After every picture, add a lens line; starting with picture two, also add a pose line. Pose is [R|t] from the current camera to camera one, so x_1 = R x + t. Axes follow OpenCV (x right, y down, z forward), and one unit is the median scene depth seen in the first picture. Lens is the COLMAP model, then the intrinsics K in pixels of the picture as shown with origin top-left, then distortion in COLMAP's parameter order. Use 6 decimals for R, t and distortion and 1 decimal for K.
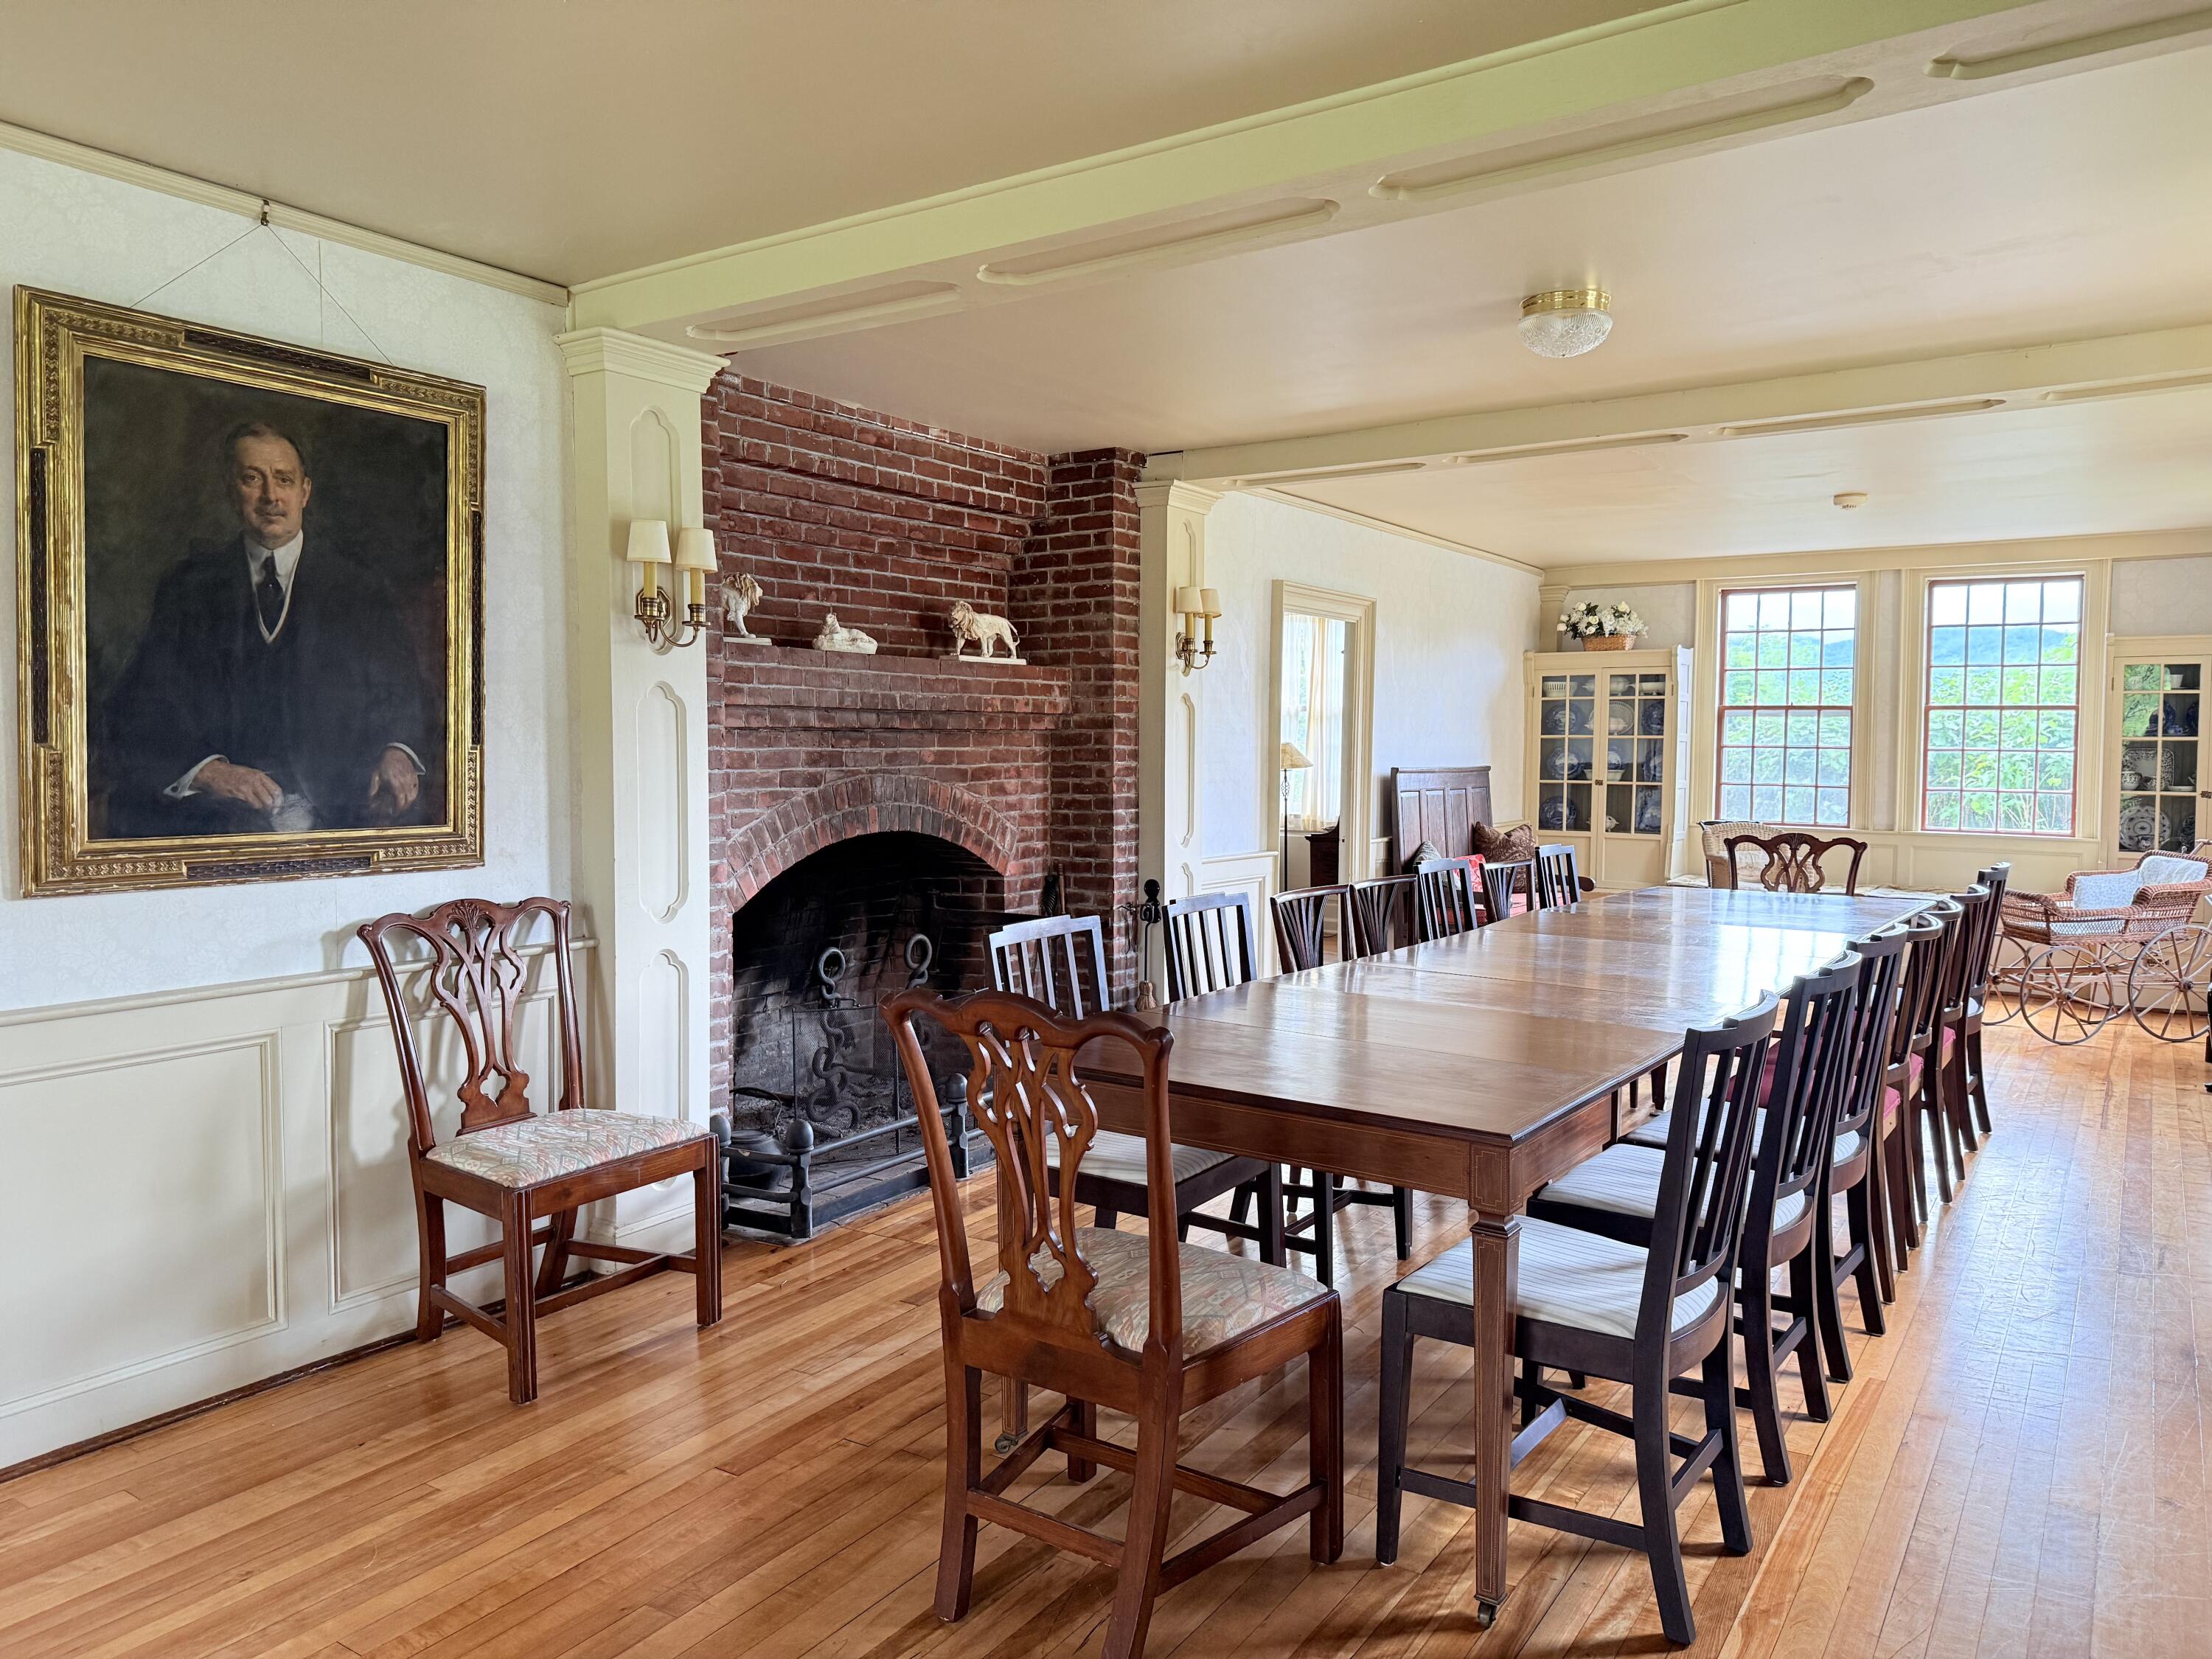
lens RADIAL K [[1560.2, 0, 1106.2], [0, 1560.2, 828.3], [0, 0, 1]] dist [0.072584, -0.022643]
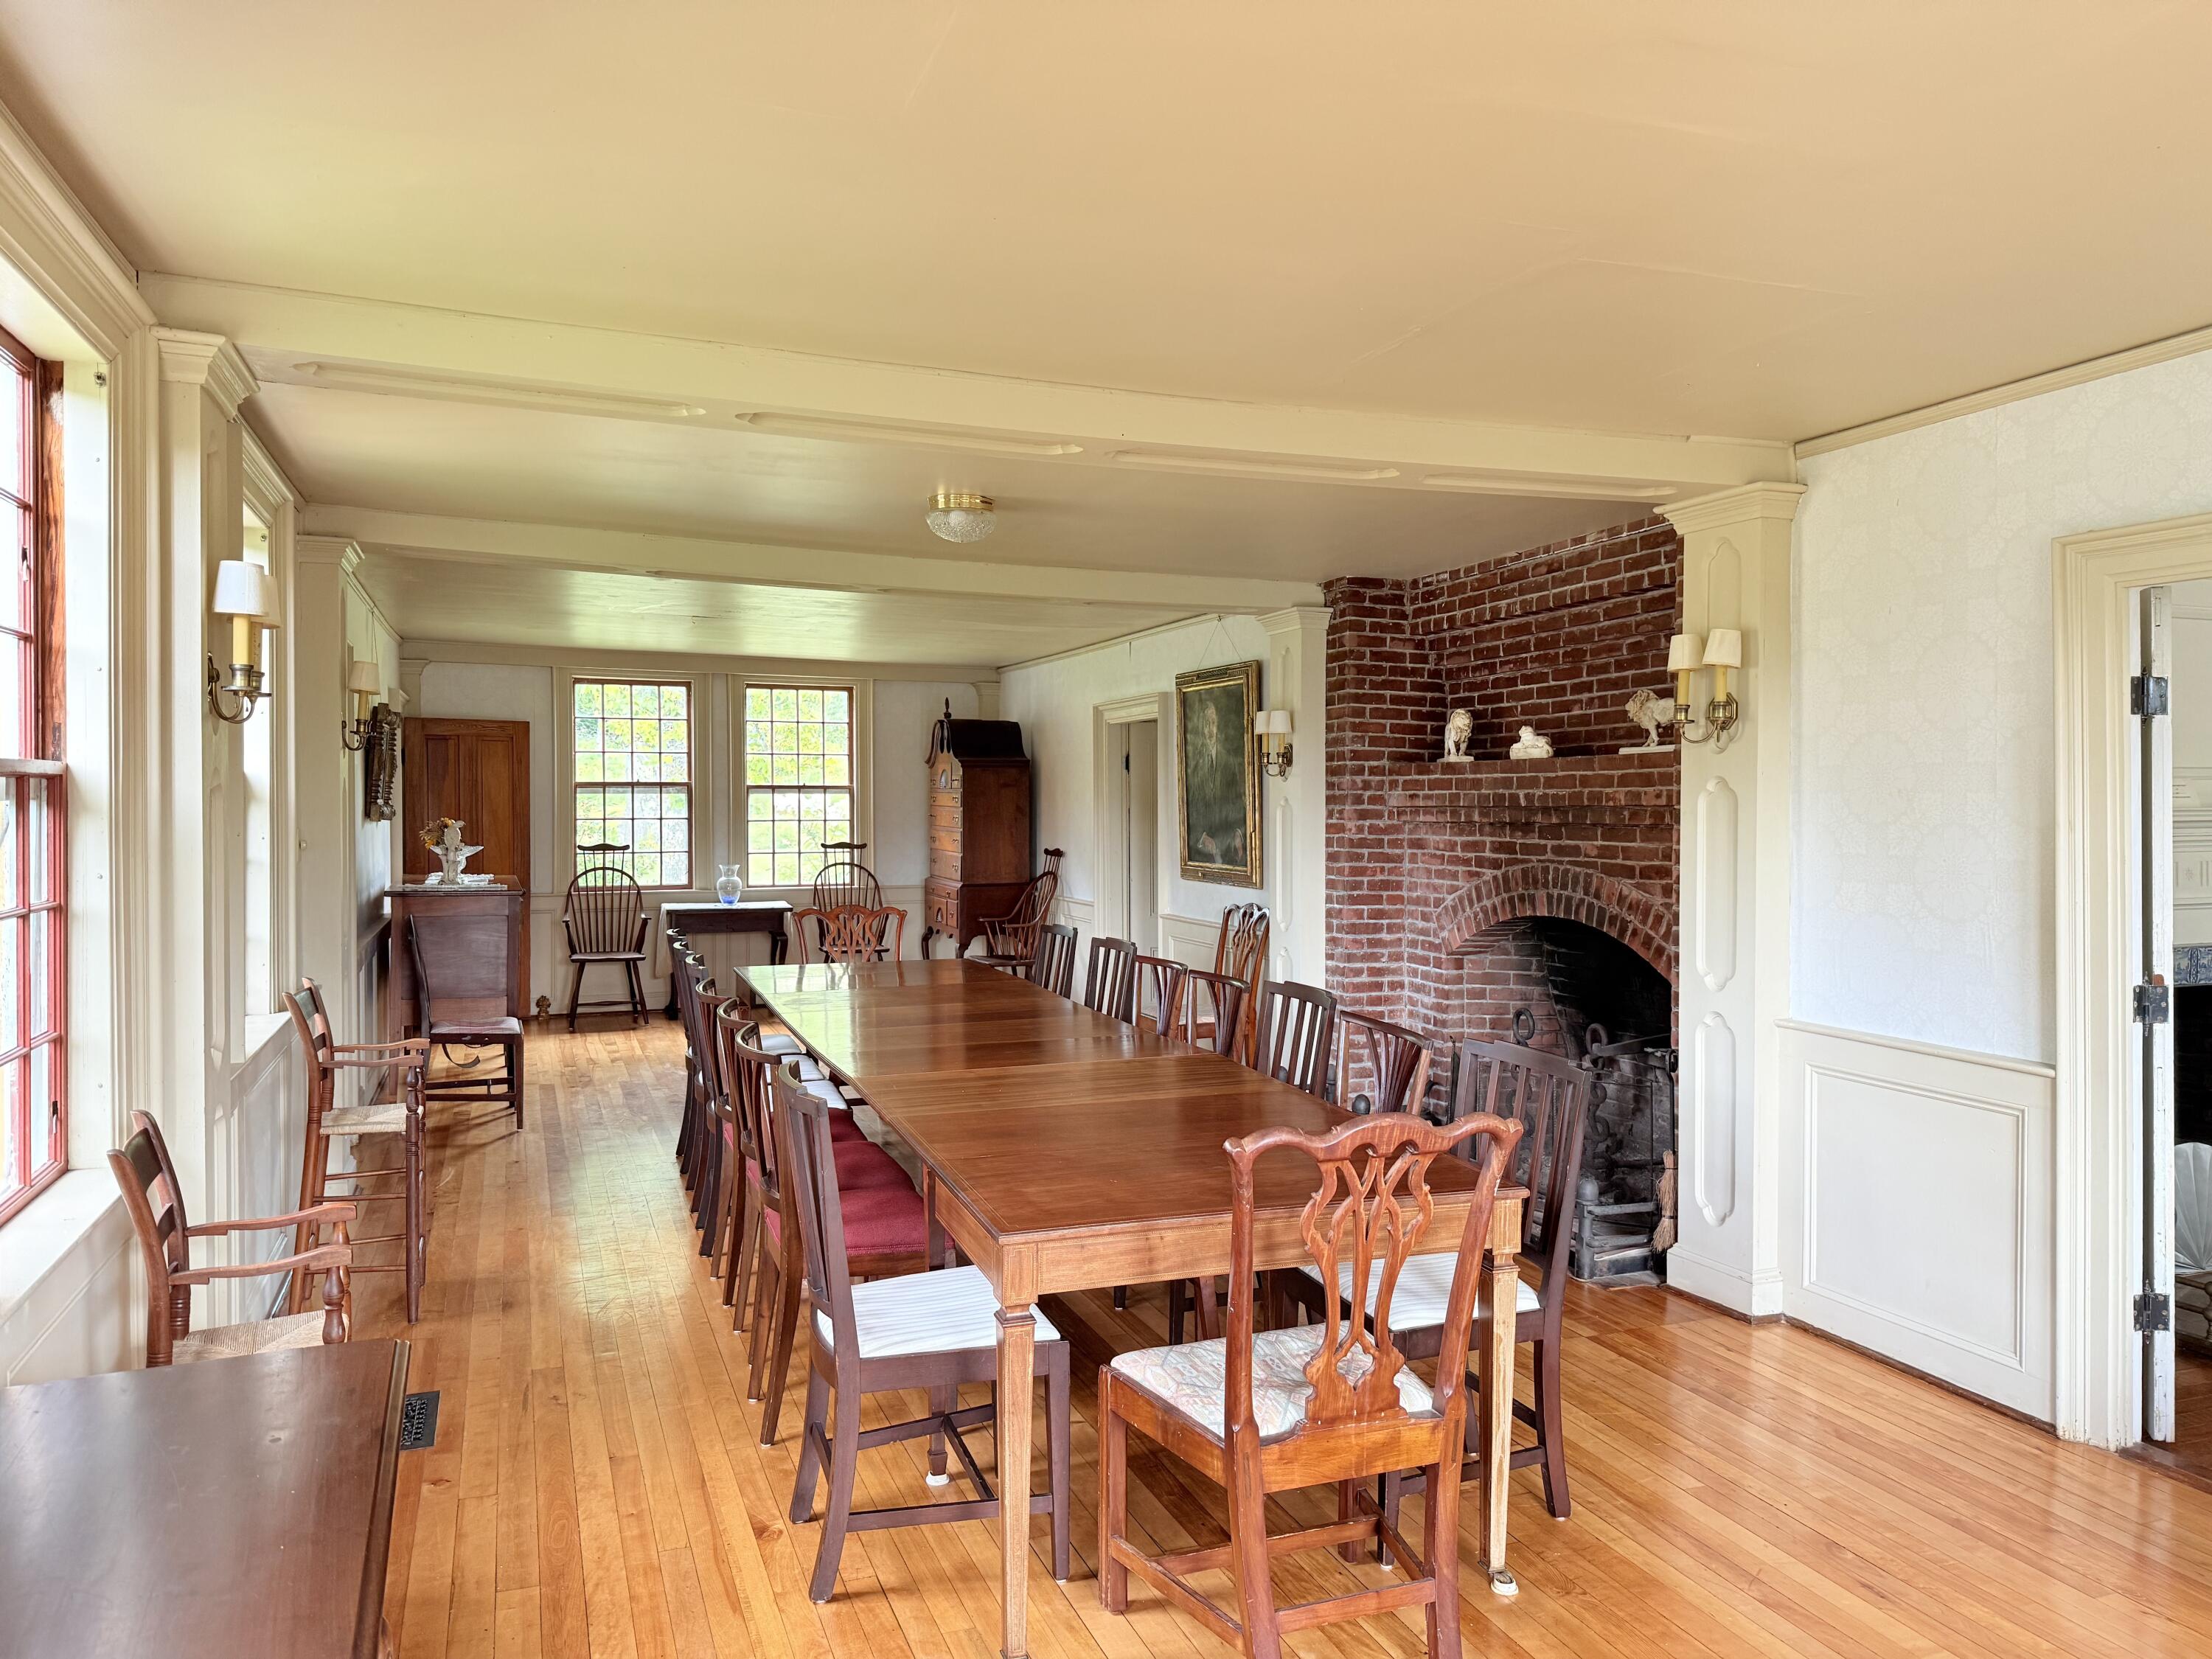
lens RADIAL K [[1560.2, 0, 1105.8], [0, 1560.2, 833.0], [0, 0, 1]] dist [0.072584, -0.022643]
pose [[-0.585614, 0.007207, -0.810558, 0.934526], [-0.054709, 0.997329, 0.048394, -0.092285], [0.808742, 0.072686, -0.583655, 1.382752]]
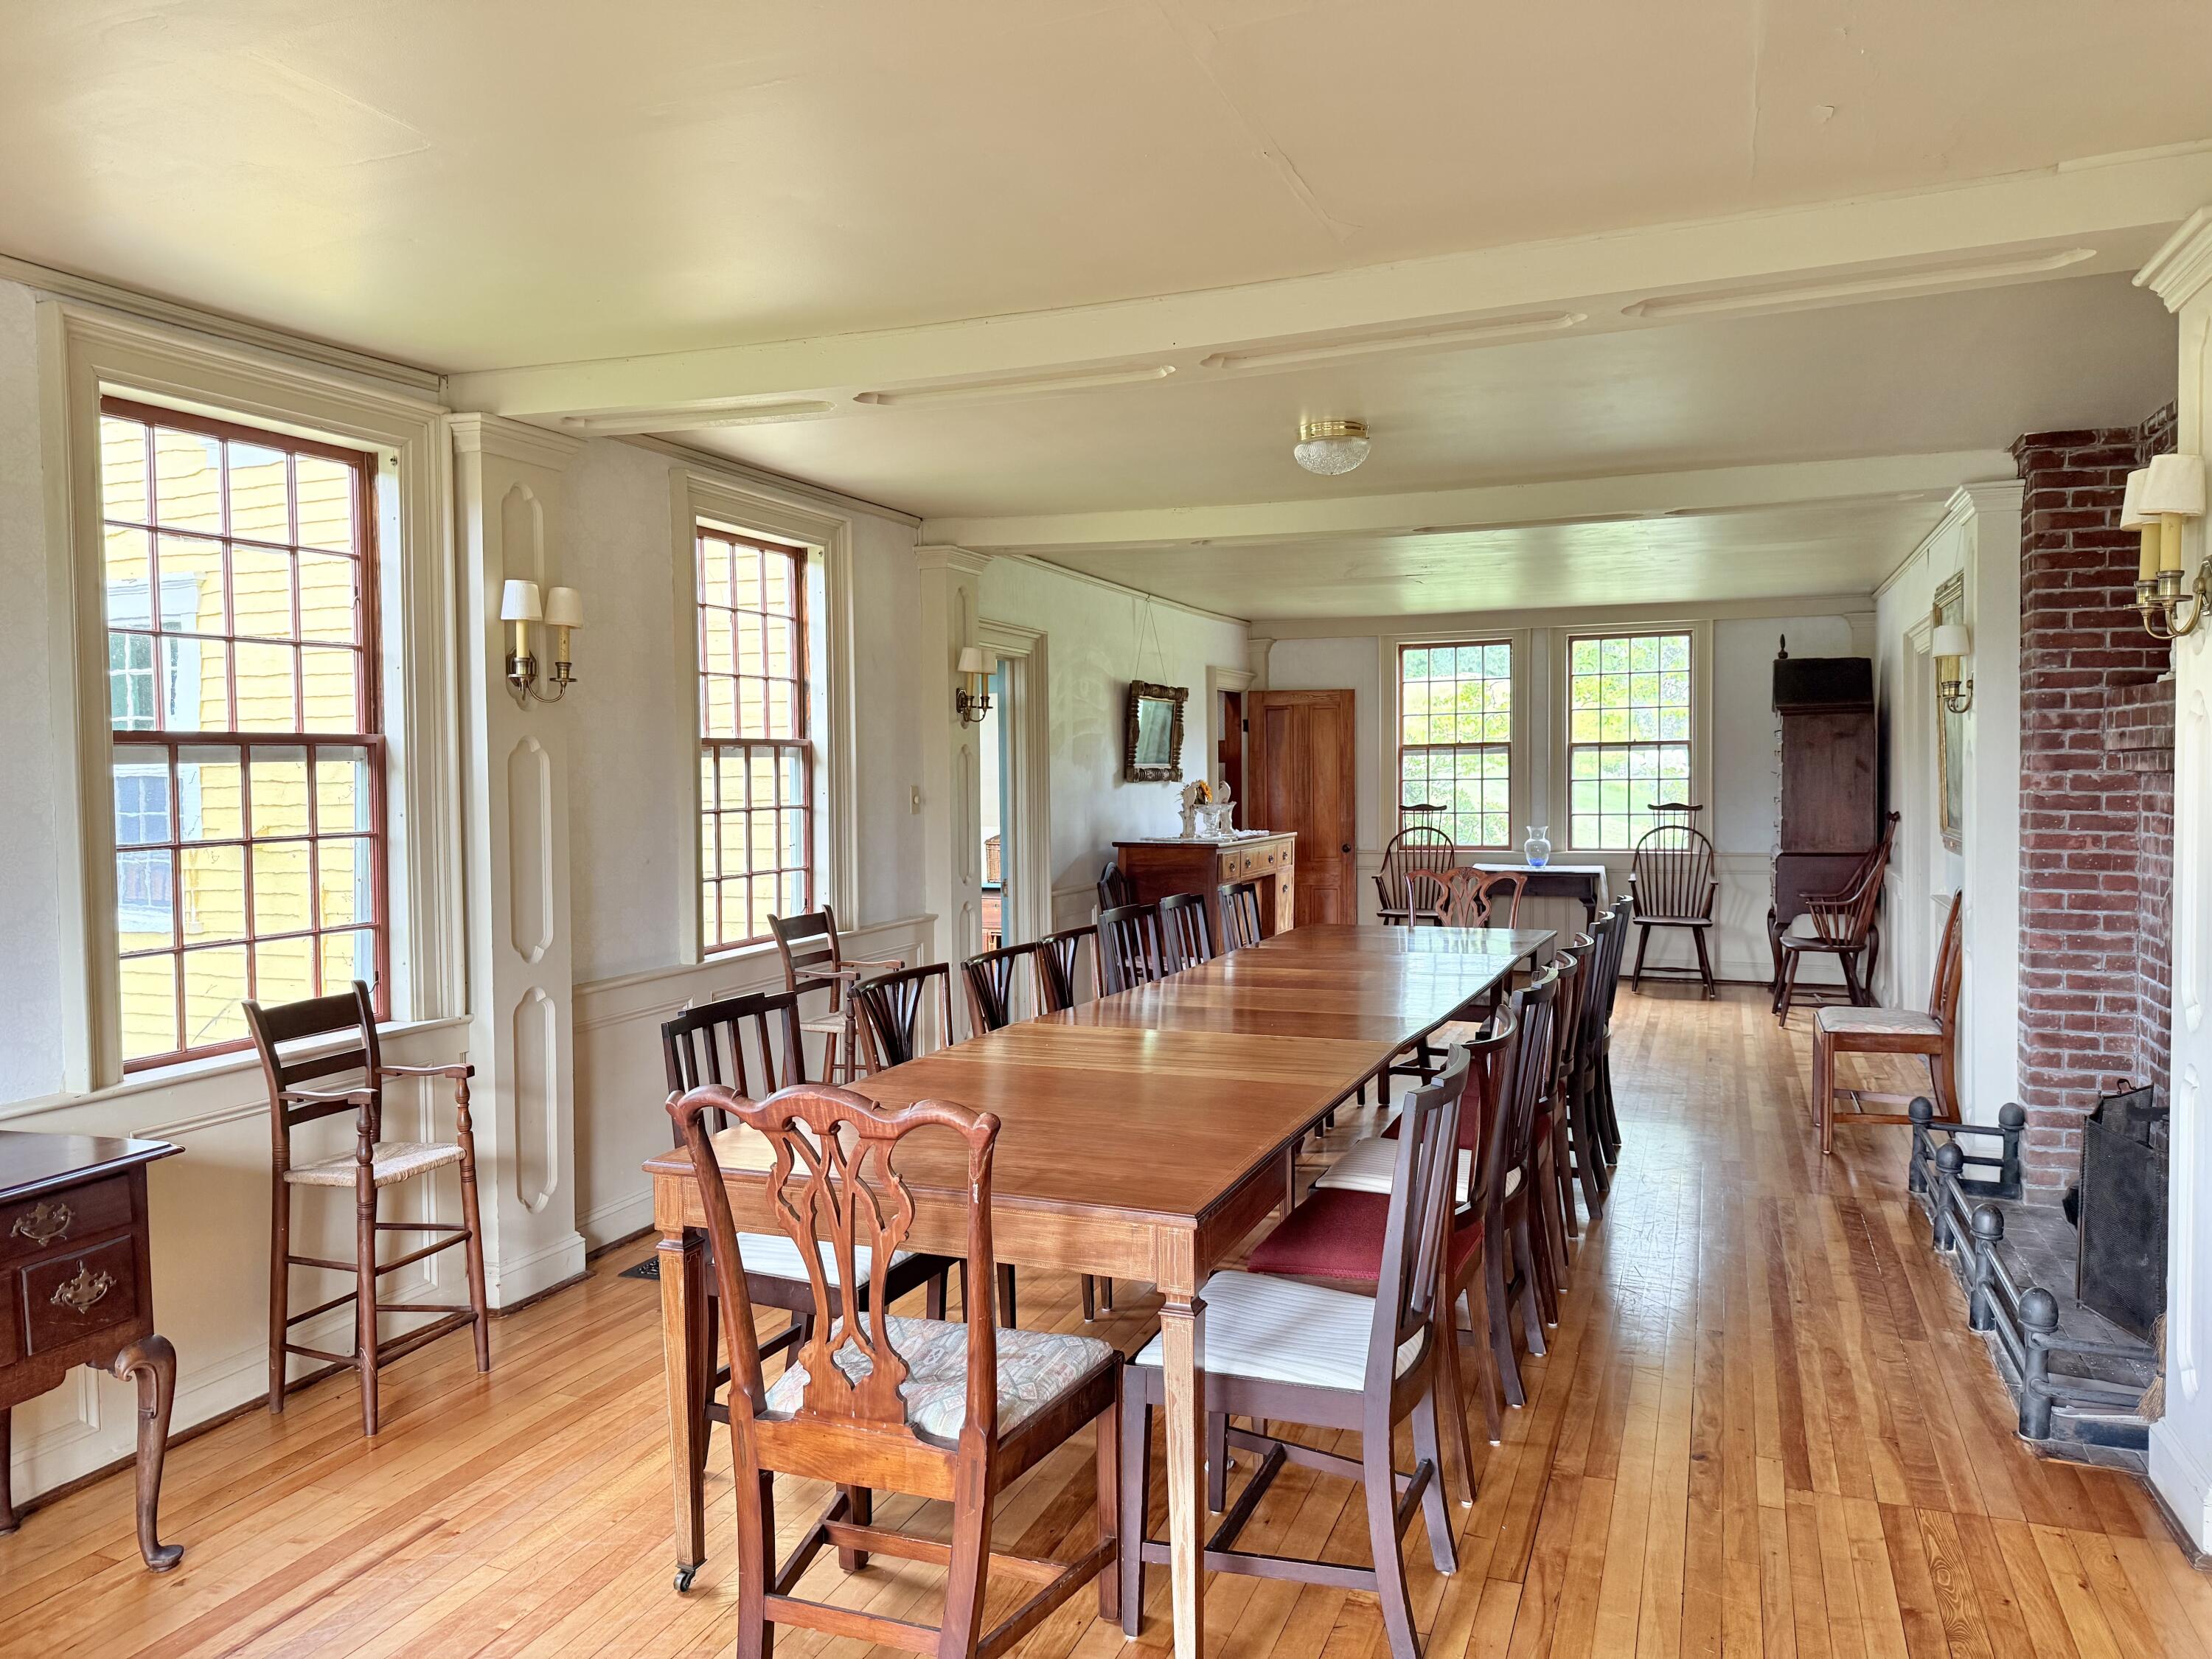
lens RADIAL K [[1560.2, 0, 1106.9], [0, 1560.2, 838.6], [0, 0, 1]] dist [0.072584, -0.022643]
pose [[-0.976565, 0.011404, -0.214921, 0.526023], [-0.010188, 0.995026, 0.099090, -0.099874], [0.214982, 0.098957, -0.971592, 1.600601]]
